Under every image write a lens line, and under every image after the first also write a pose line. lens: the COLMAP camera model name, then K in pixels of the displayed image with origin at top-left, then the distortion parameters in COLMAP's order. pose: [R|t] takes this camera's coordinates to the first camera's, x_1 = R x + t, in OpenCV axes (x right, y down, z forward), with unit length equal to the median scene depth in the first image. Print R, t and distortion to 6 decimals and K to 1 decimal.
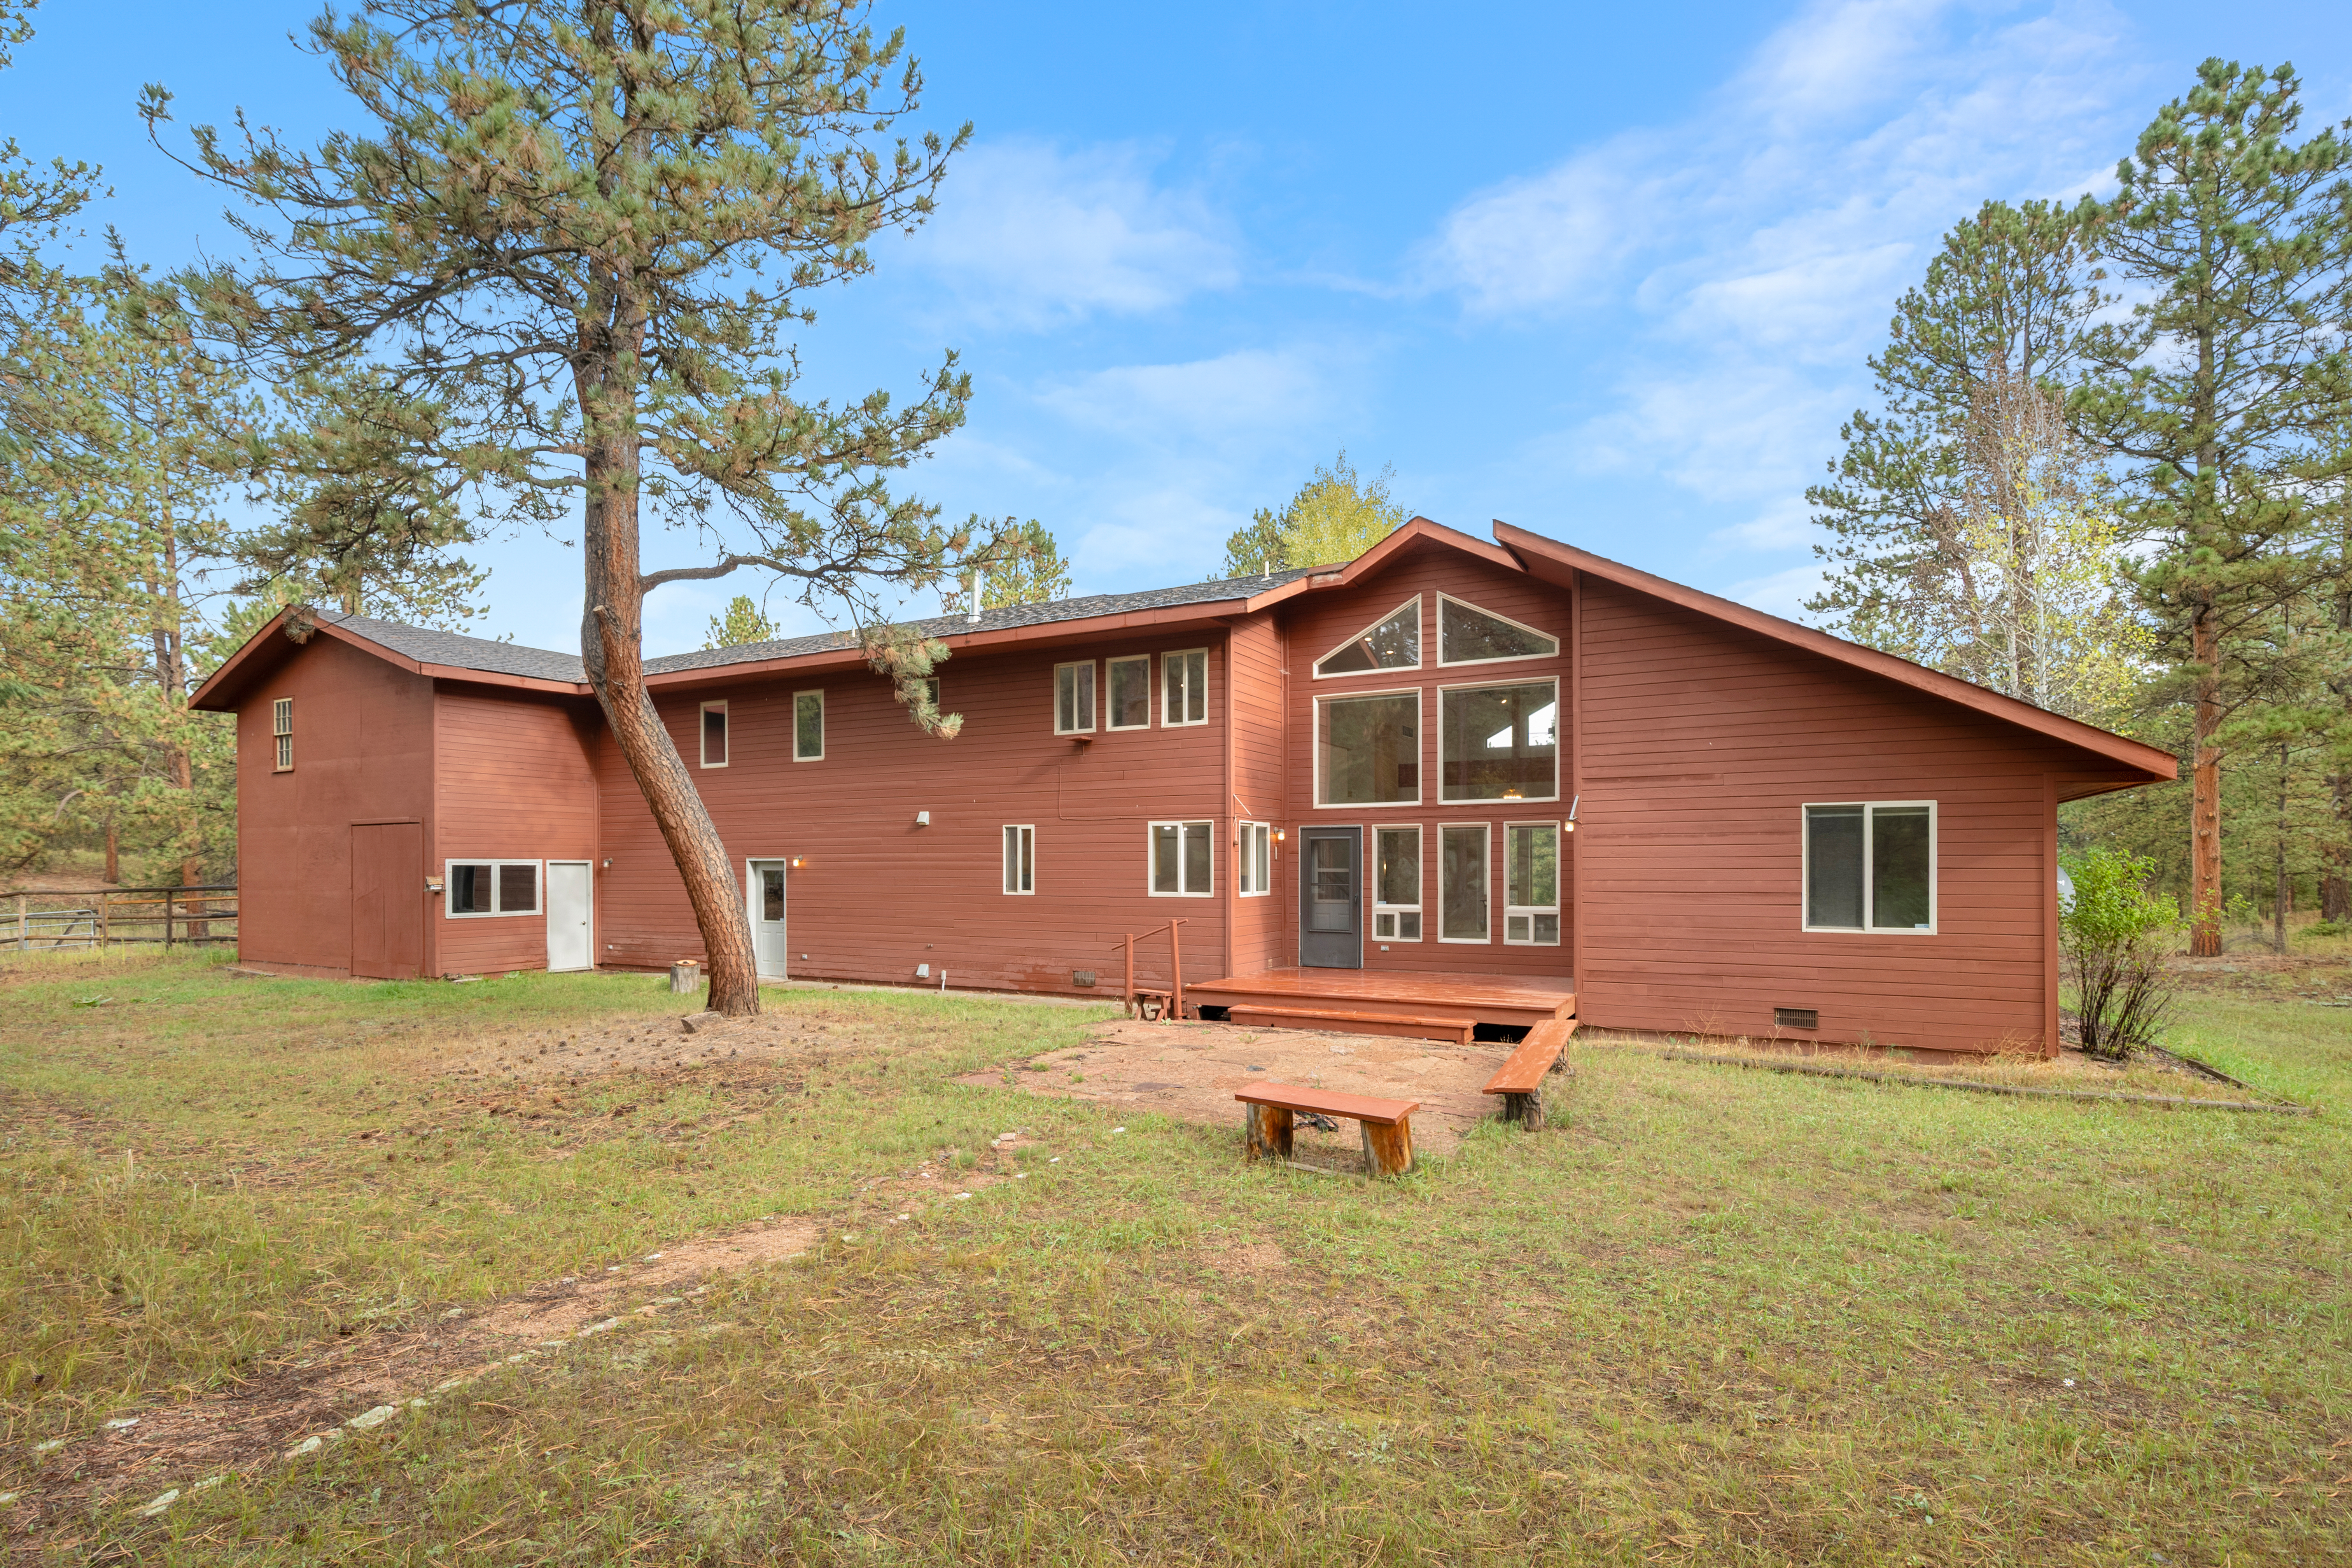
lens RADIAL K [[1142.1, 0, 1173.7], [0, 1142.1, 867.9], [0, 0, 1]] dist [0.000785, 0.000128]
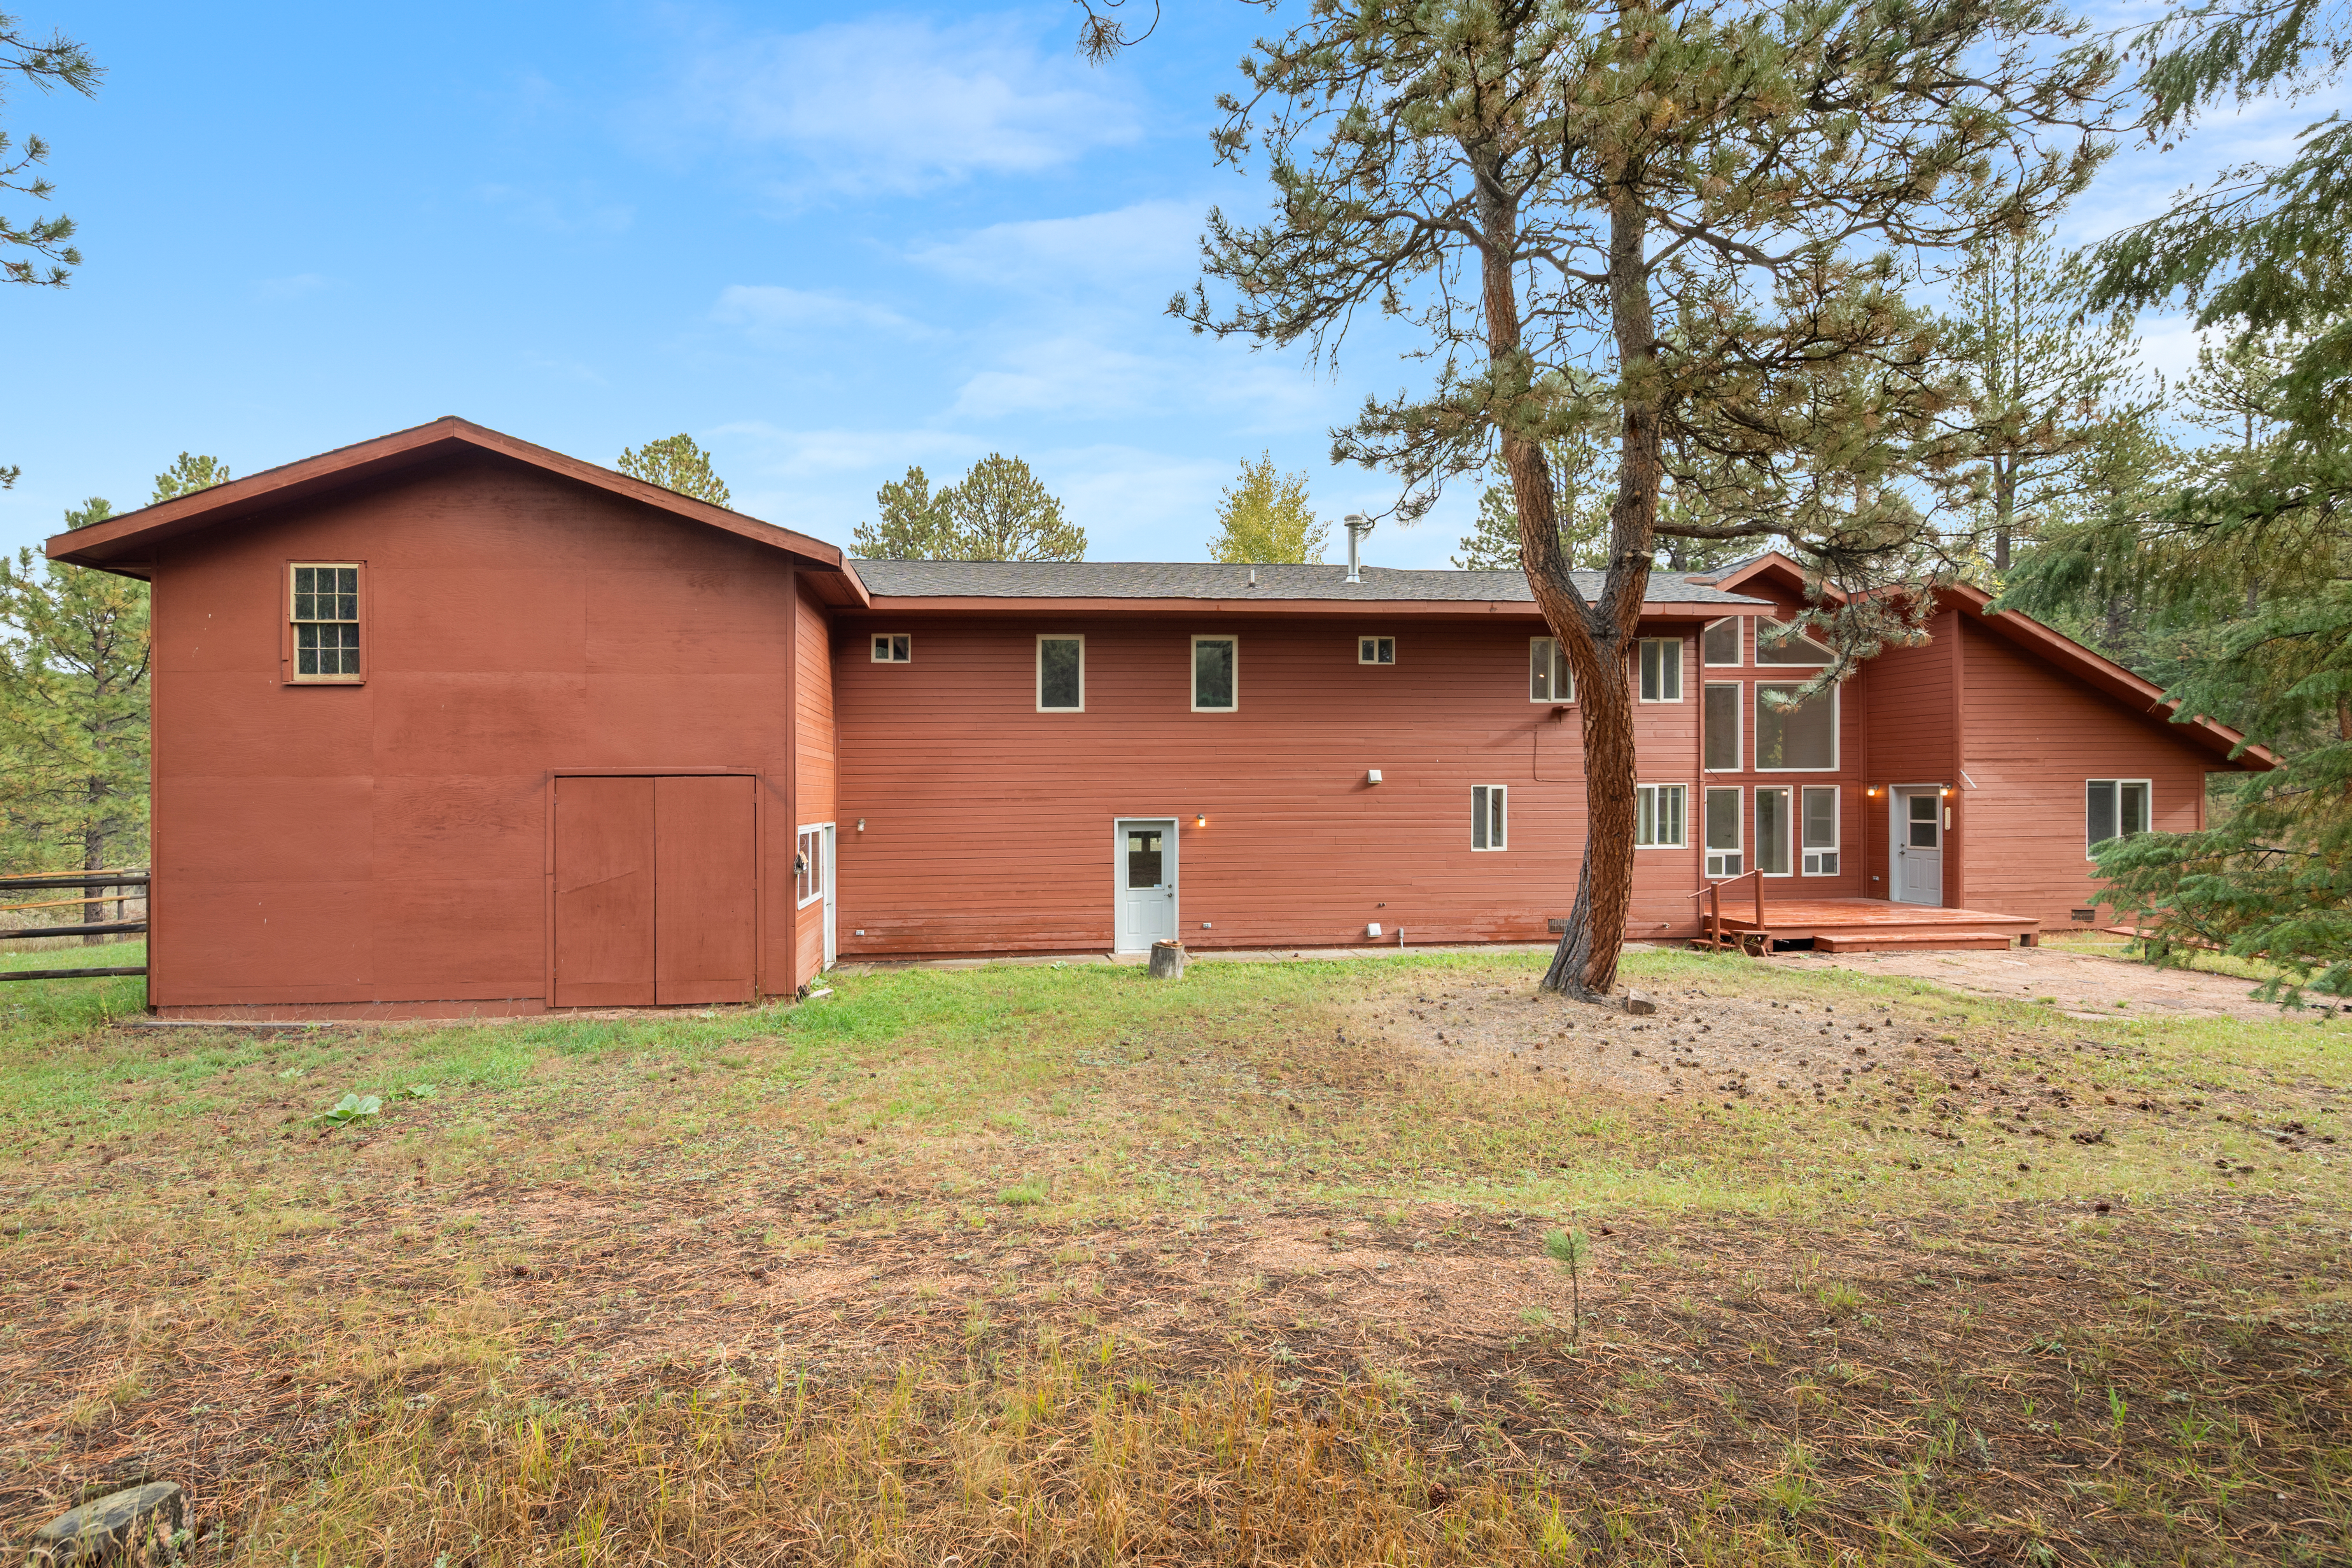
lens RADIAL K [[939.7, 0, 1175.9], [0, 939.7, 798.4], [0, 0, 1]] dist [-0.001978, -0.000048]
pose [[0.834402, 0.000012, 0.551156, -0.871706], [0.008186, 0.999889, -0.012415, -0.016749], [-0.551095, 0.014871, 0.834310, 0.440860]]
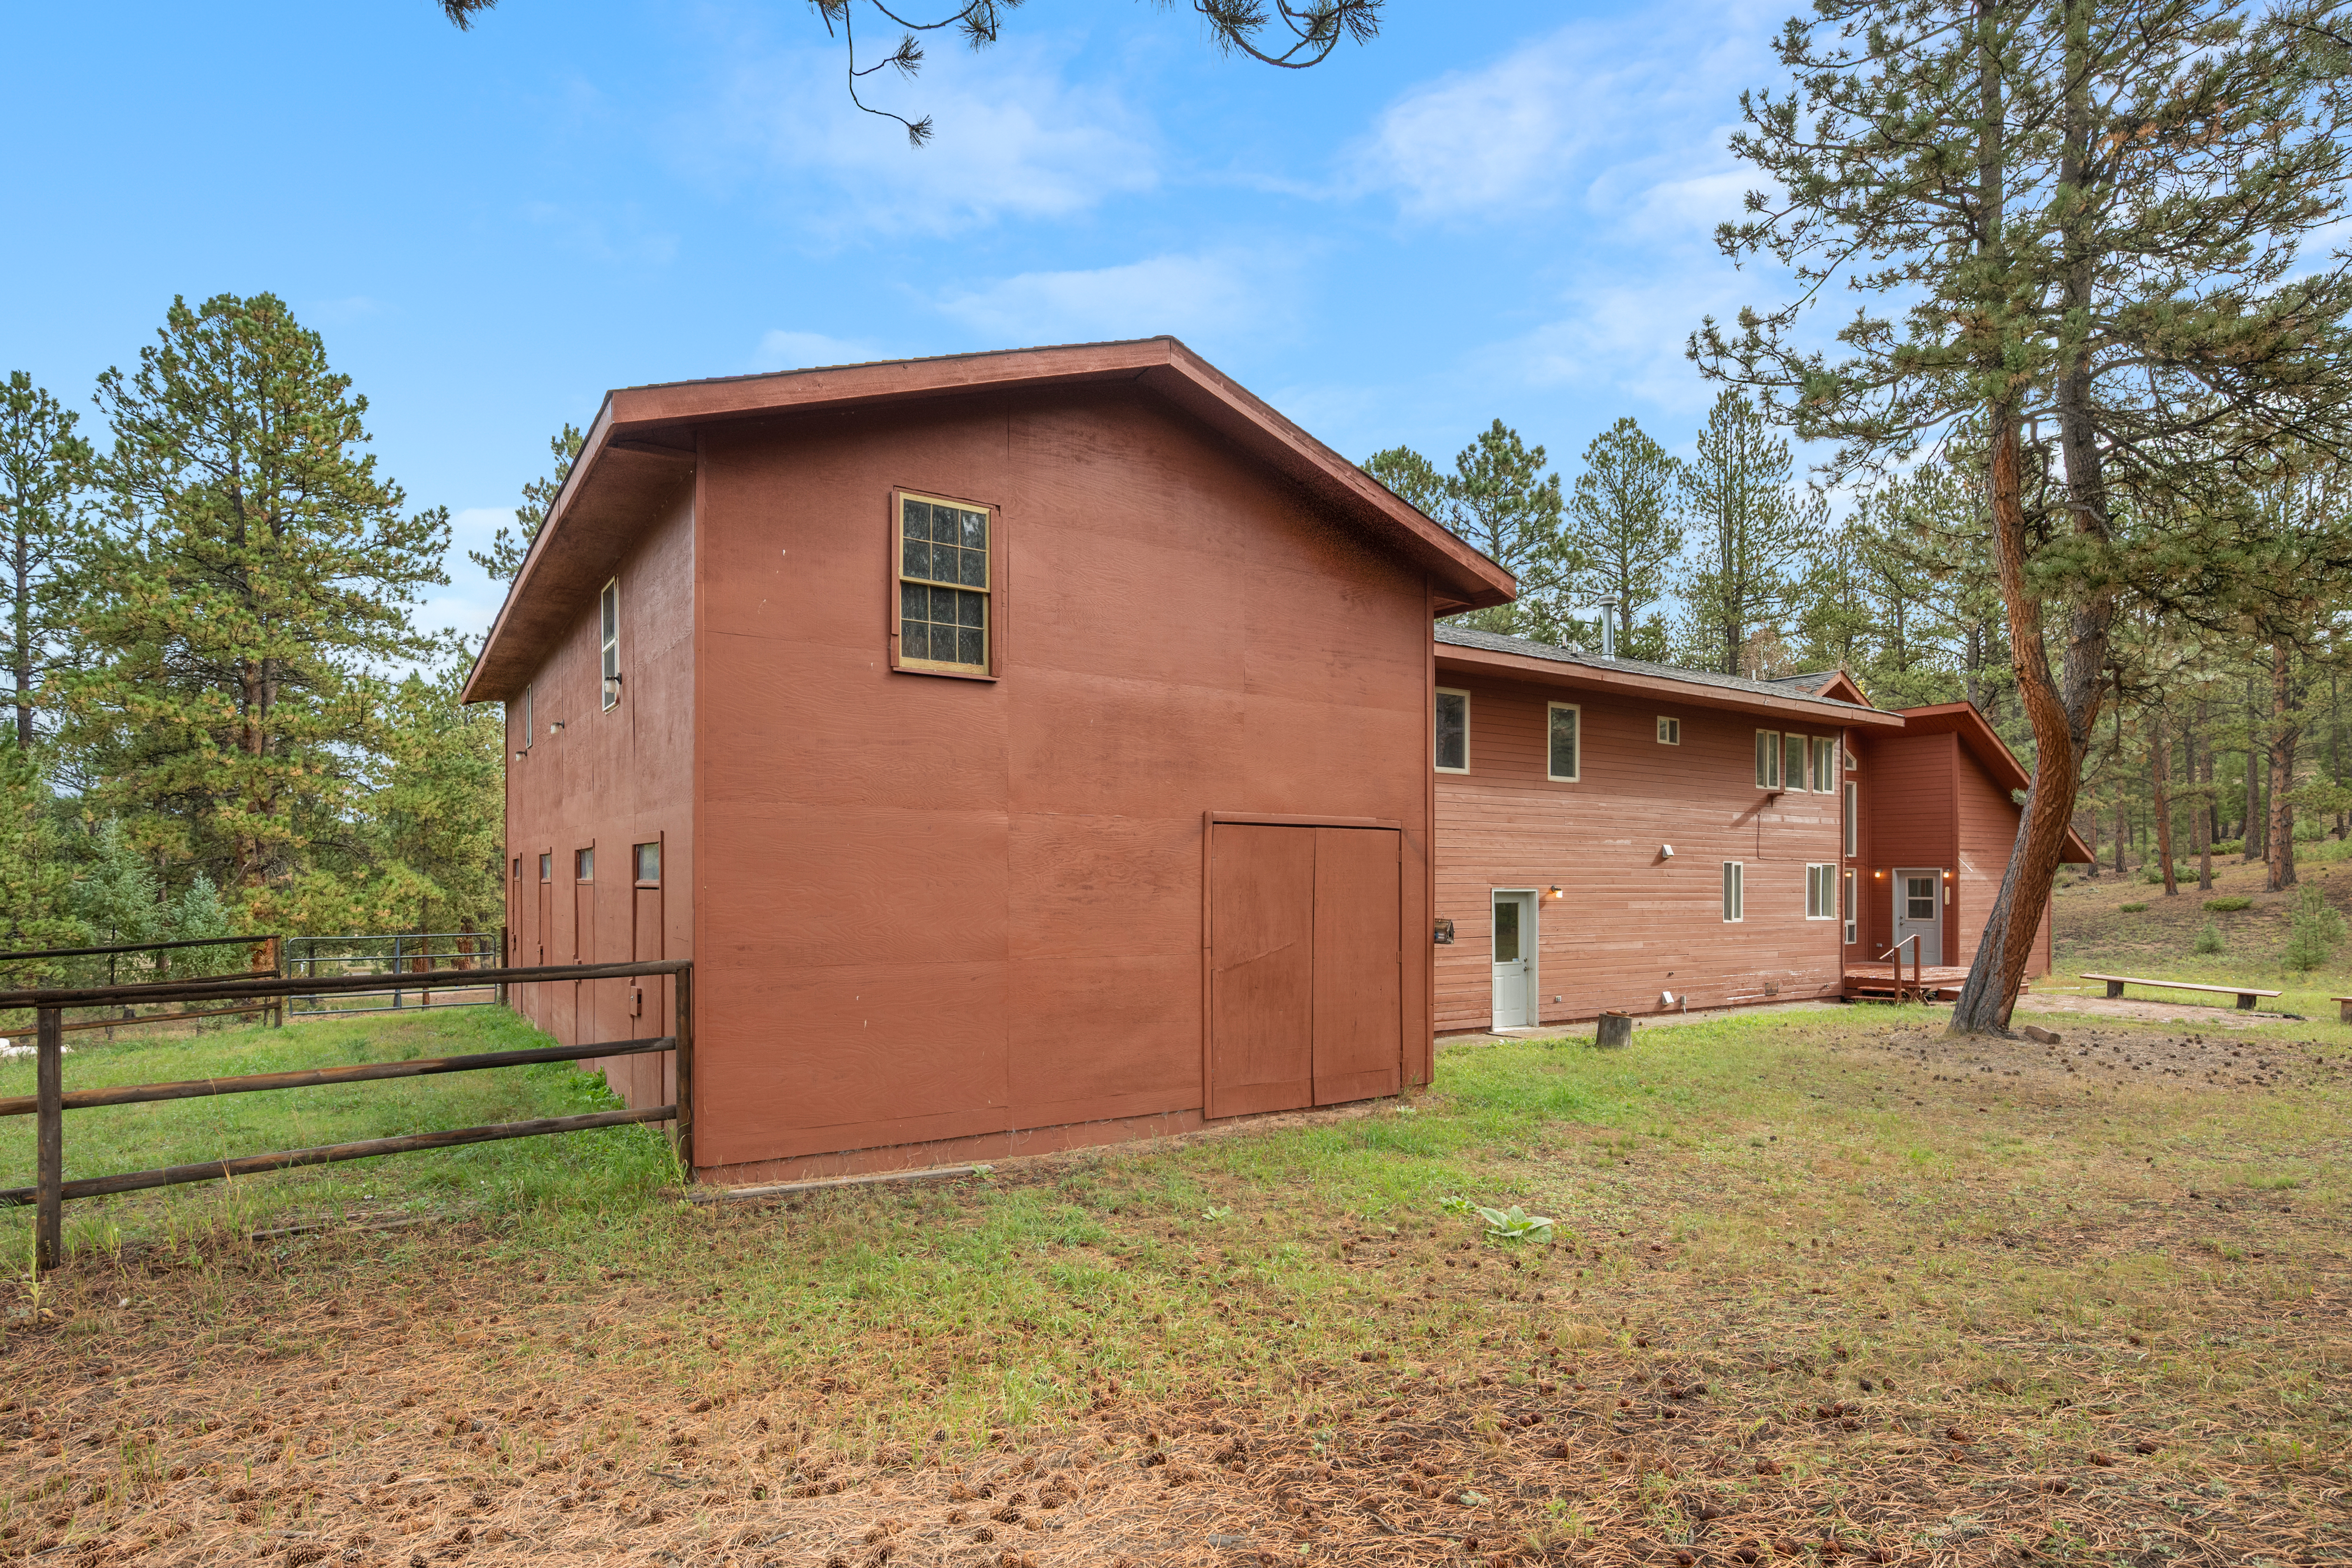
lens RADIAL K [[1122.5, 0, 1177.9], [0, 1122.5, 888.8], [0, 0, 1]] dist [-0.006204, -0.000703]
pose [[0.483986, 0.006288, 0.875053, -1.423565], [0.004760, 0.999940, -0.009818, -0.001438], [-0.875063, 0.008917, 0.483927, 0.958450]]
